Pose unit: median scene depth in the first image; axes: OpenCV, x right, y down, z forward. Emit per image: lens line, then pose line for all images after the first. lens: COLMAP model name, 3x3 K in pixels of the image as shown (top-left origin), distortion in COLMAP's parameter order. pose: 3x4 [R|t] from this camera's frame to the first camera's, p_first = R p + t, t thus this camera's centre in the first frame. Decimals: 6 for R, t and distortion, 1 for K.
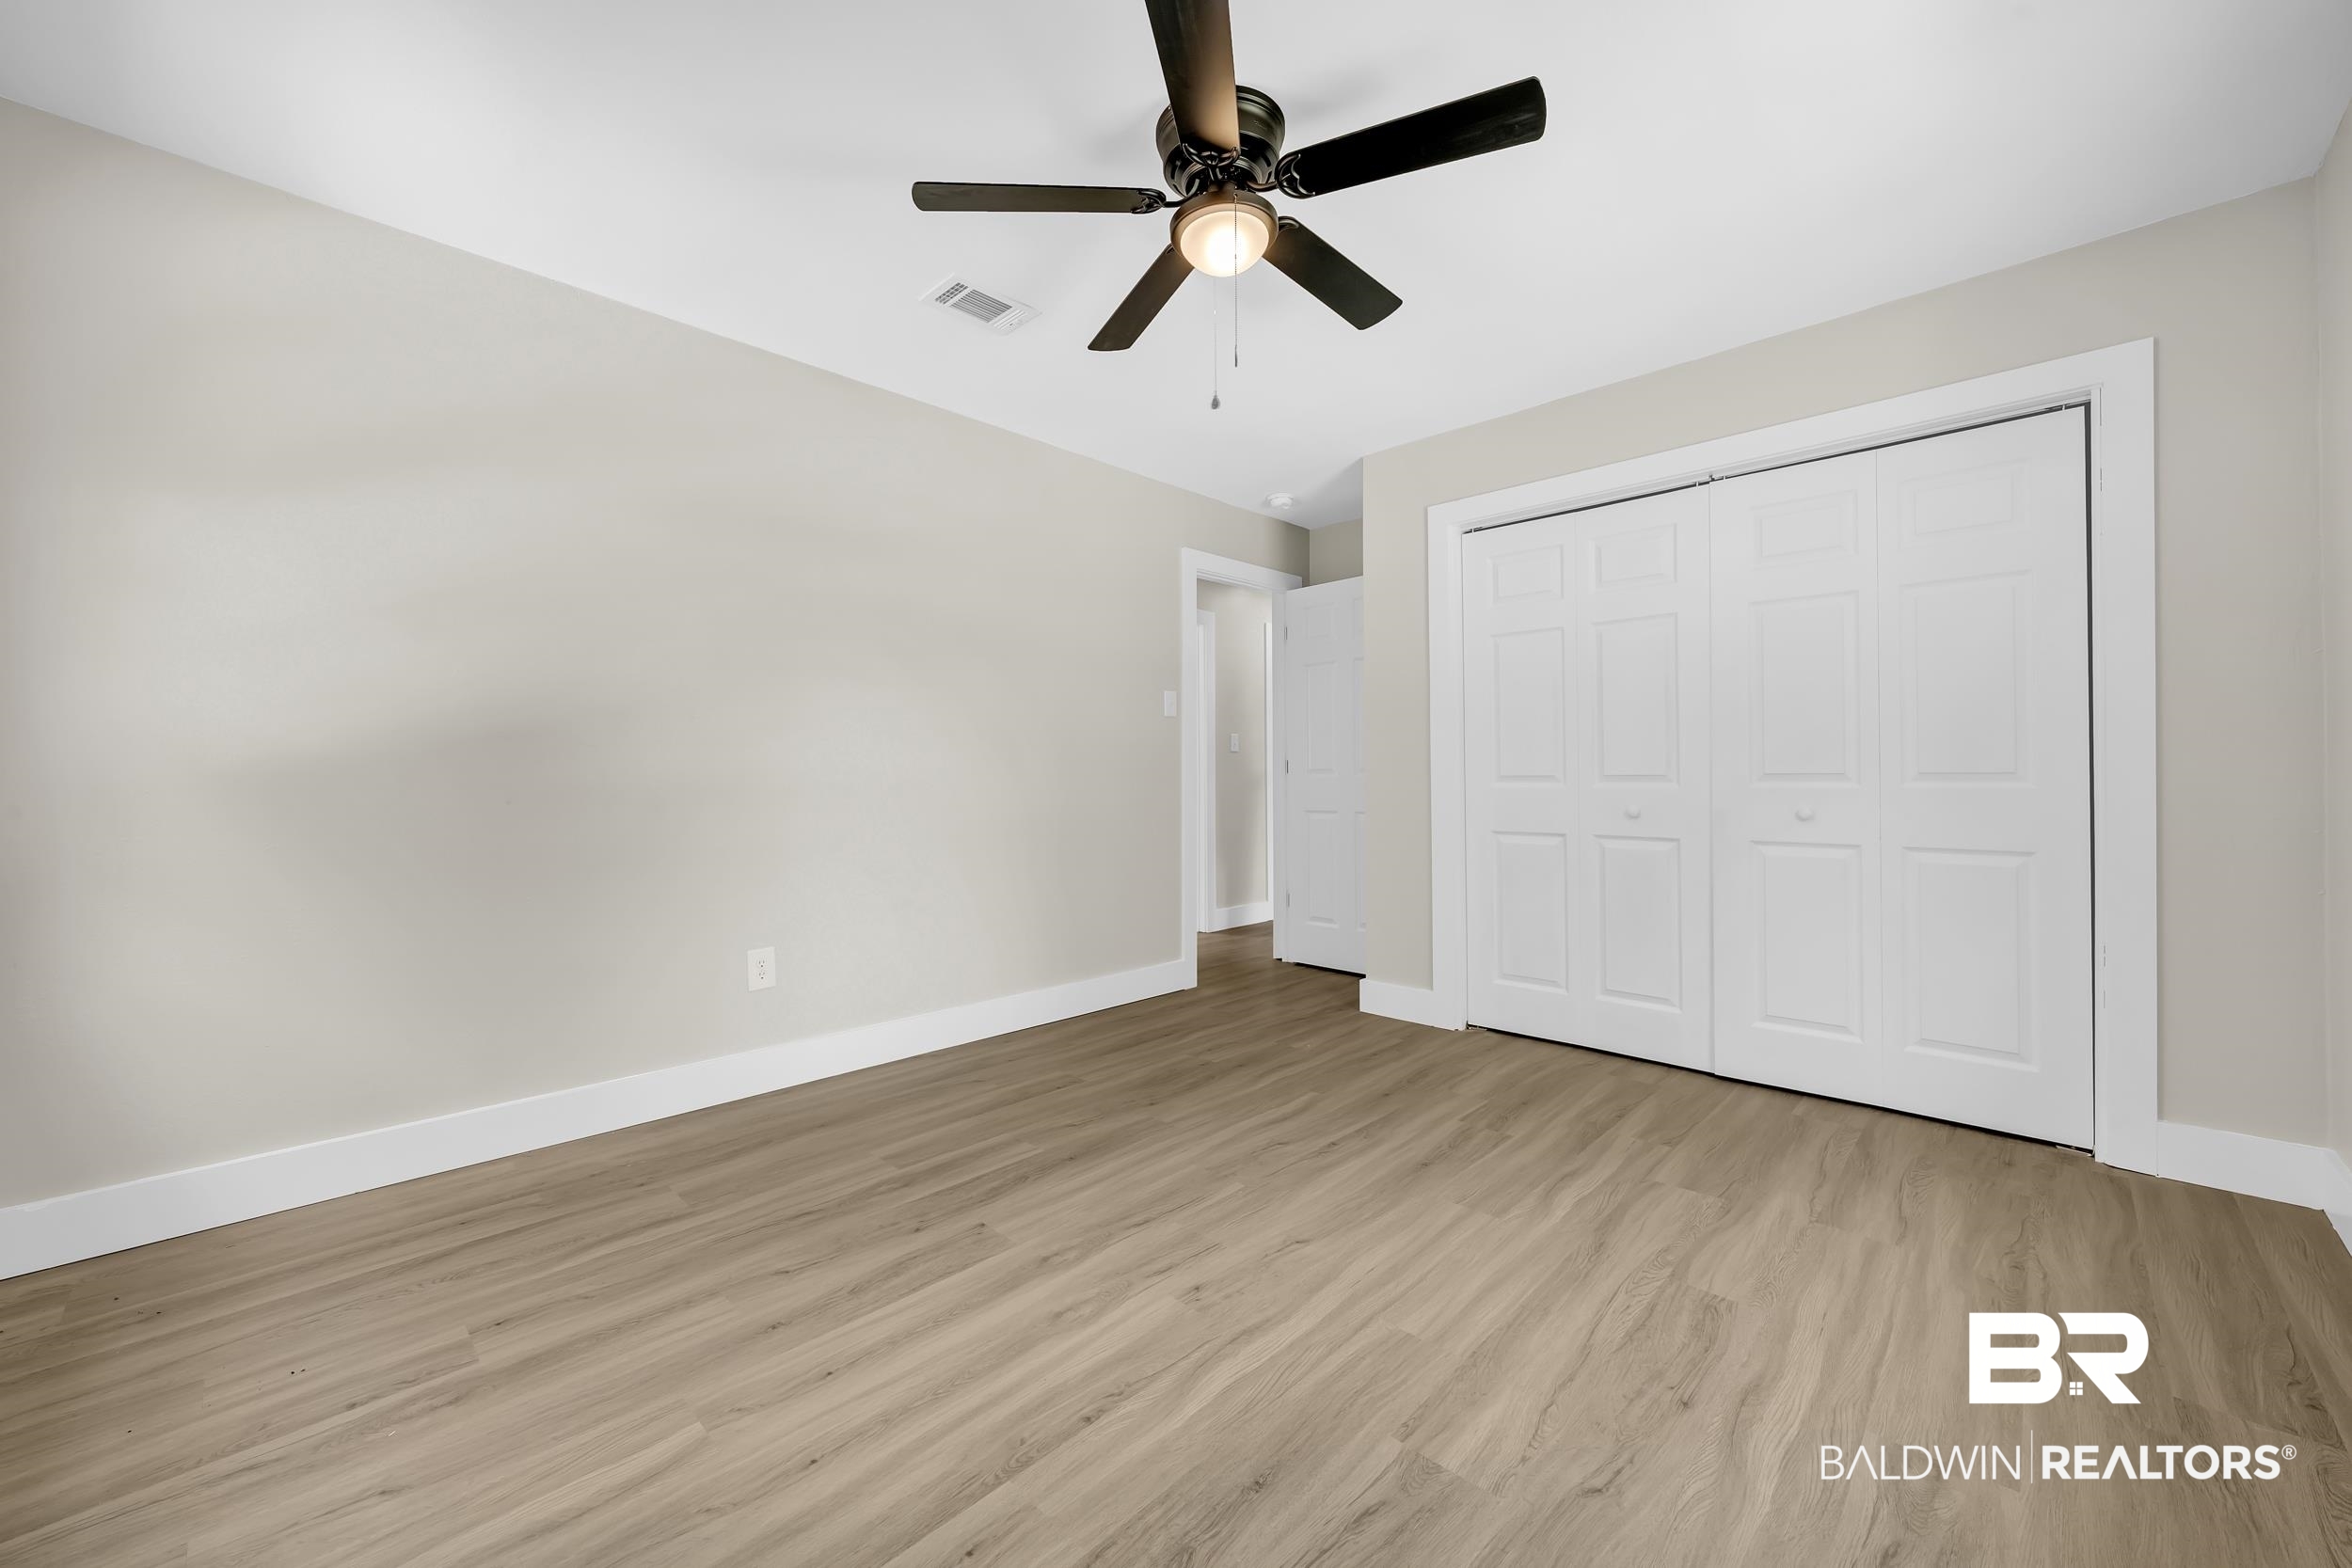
lens RADIAL K [[855.3, 0, 1176.0], [0, 855.3, 784.0], [0, 0, 1]] dist [0.000743, 0.000067]
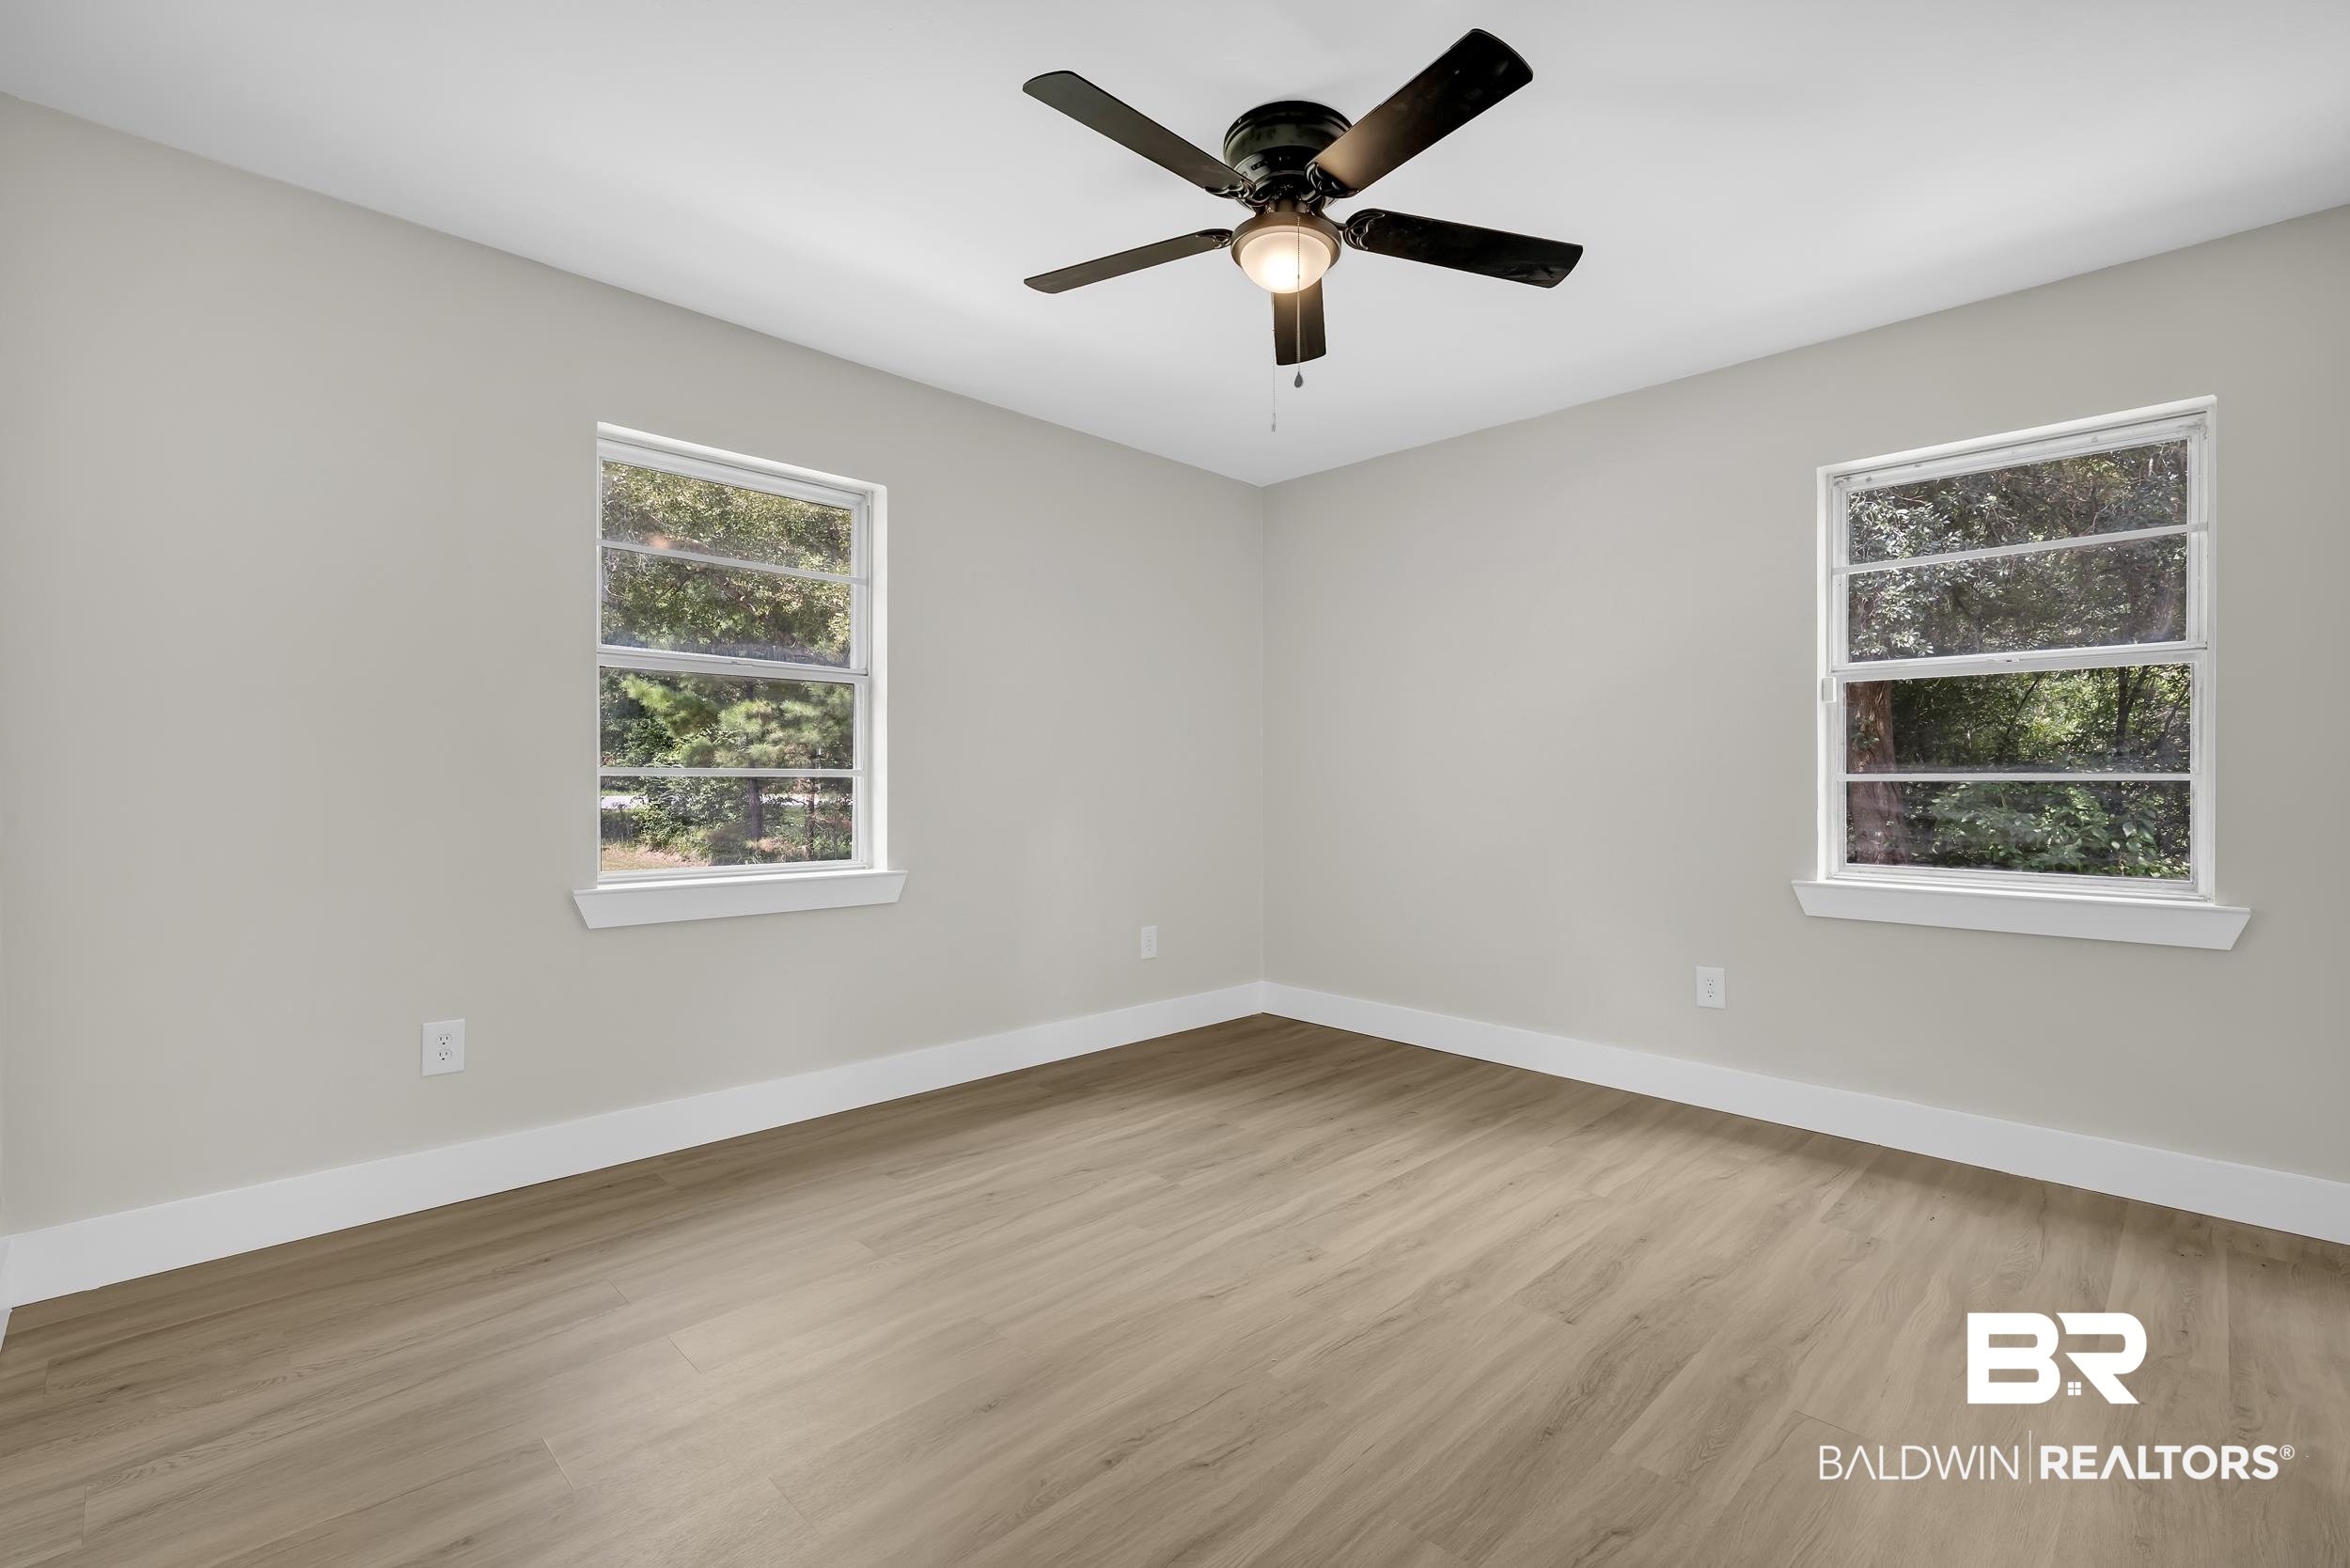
lens RADIAL K [[854.7, 0, 1175.0], [0, 854.7, 784.0], [0, 0, 1]] dist [0.000743, 0.000067]
pose [[-0.999487, -0.001019, 0.032007, 0.175228], [-0.000690, 0.999947, 0.010273, -0.048649], [-0.032015, 0.010245, -0.999435, 2.220790]]
